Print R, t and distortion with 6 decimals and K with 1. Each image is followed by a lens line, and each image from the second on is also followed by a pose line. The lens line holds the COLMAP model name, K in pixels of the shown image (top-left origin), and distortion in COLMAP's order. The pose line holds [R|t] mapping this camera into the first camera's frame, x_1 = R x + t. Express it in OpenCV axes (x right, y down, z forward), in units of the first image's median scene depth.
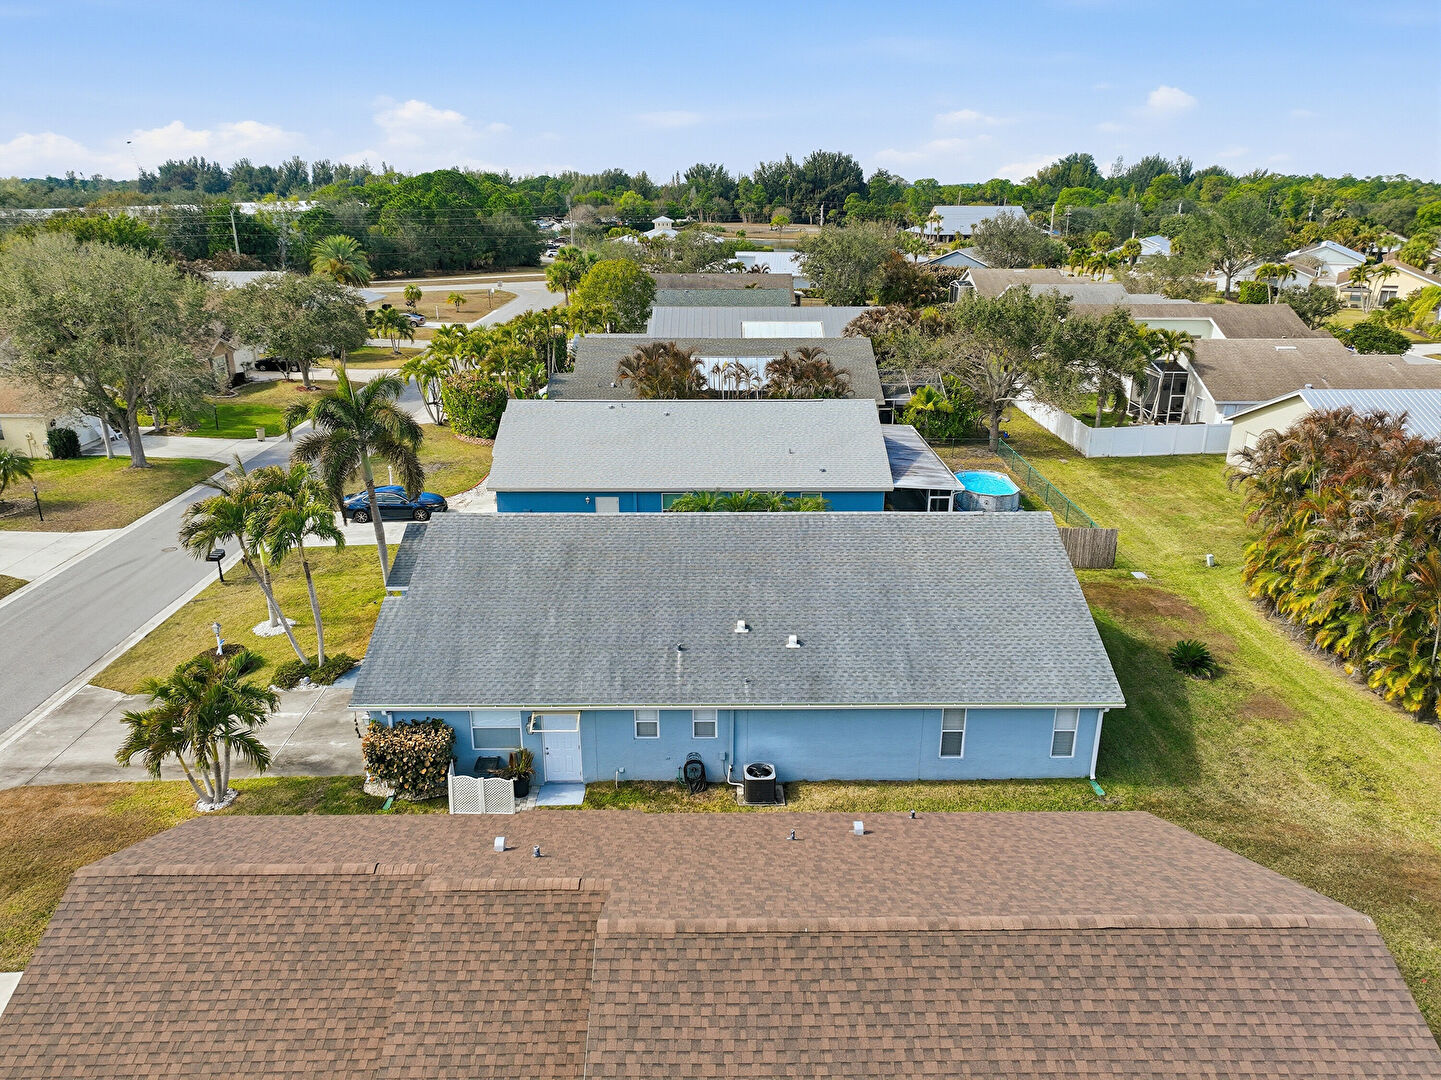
lens RADIAL K [[1008.1, 0, 724.5], [0, 1008.1, 542.8], [0, 0, 1]] dist [0.003627, 0.004099]
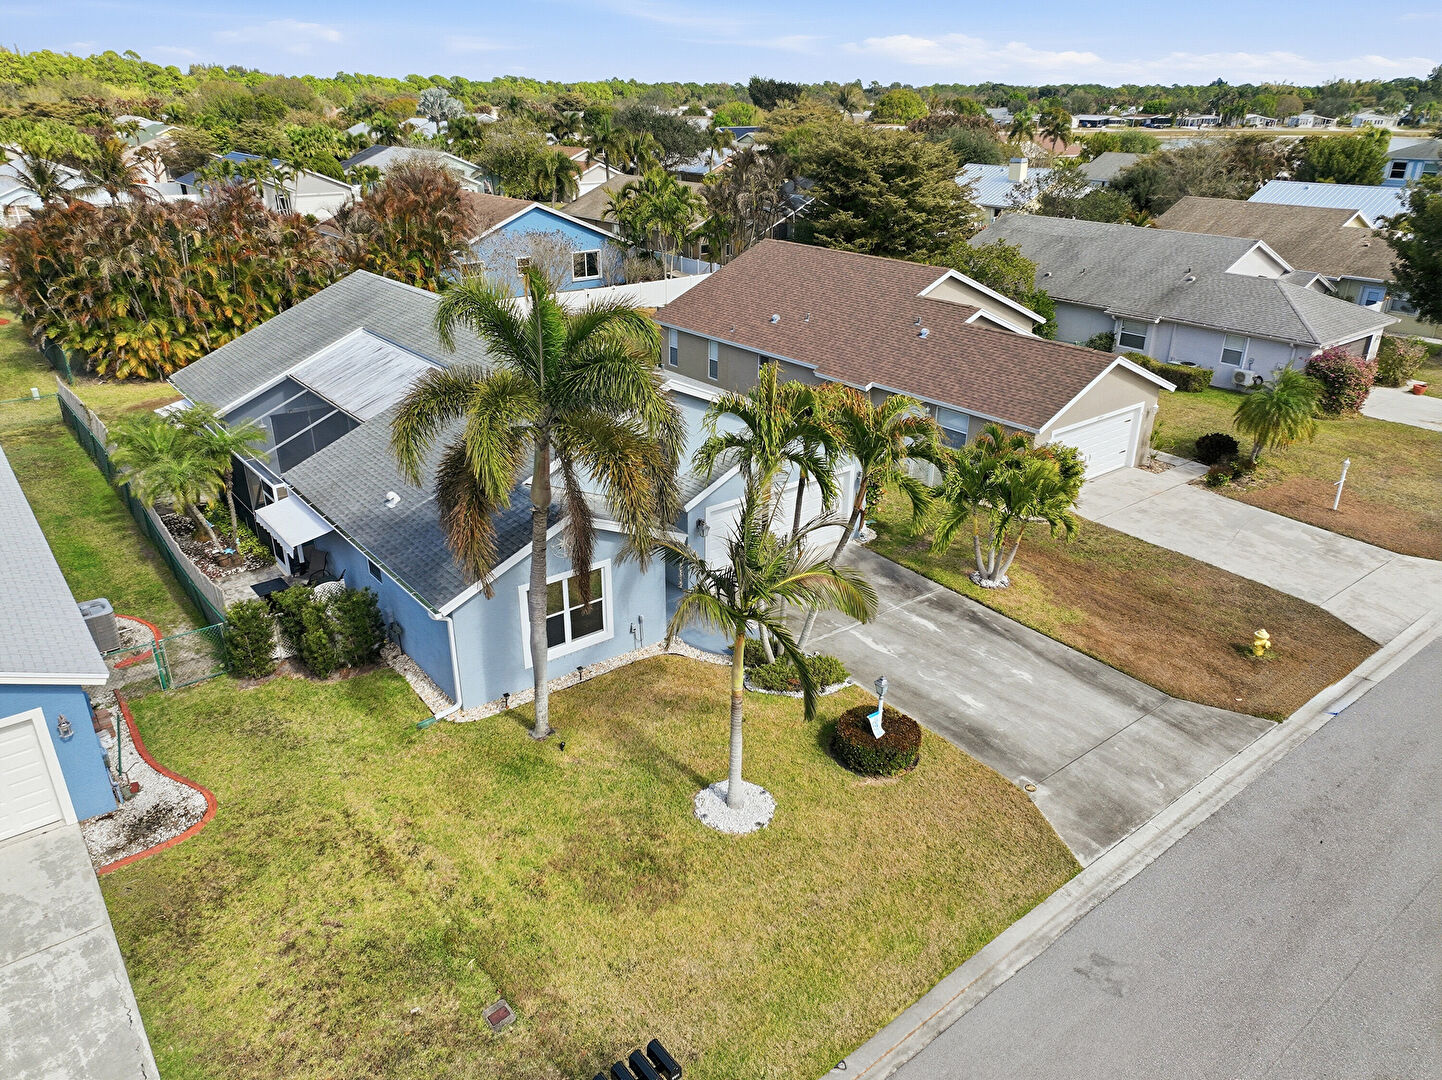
lens RADIAL K [[1008.8, 0, 717.9], [0, 1008.8, 545.8], [0, 0, 1]] dist [0.003627, 0.004099]
pose [[-0.612477, -0.330661, 0.718008, -0.676286], [0.256642, 0.775927, 0.576256, -0.269530], [-0.747668, 0.537215, -0.390376, 1.017505]]
